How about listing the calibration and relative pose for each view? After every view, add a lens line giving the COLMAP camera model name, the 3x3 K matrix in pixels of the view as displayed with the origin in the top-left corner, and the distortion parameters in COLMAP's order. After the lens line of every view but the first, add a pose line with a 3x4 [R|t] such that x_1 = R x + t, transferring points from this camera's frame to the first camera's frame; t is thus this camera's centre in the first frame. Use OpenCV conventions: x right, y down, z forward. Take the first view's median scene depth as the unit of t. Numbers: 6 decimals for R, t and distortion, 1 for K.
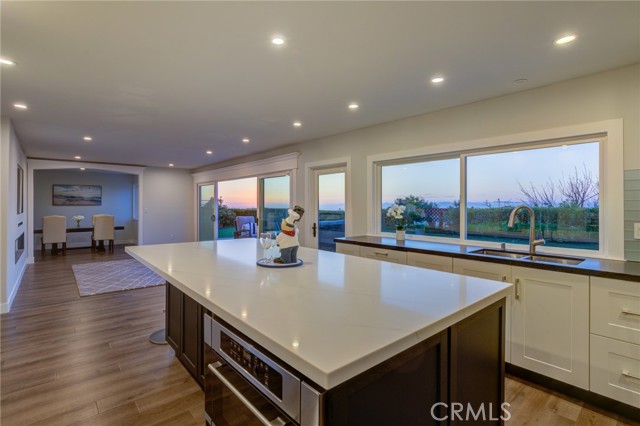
lens RADIAL K [[309.9, 0, 318.6], [0, 309.9, 204.0], [0, 0, 1]] dist [-0.003634, -0.000088]
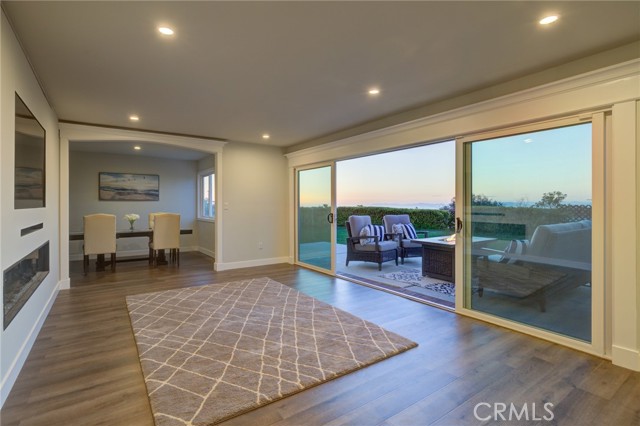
lens RADIAL K [[309.9, 0, 318.6], [0, 309.9, 204.0], [0, 0, 1]] dist [-0.003634, -0.000088]
pose [[0.994794, -0.000823, -0.101905, -0.280569], [0.000867, 1.000000, 0.000385, 0.014874], [0.101905, -0.000471, 0.994794, 0.340118]]
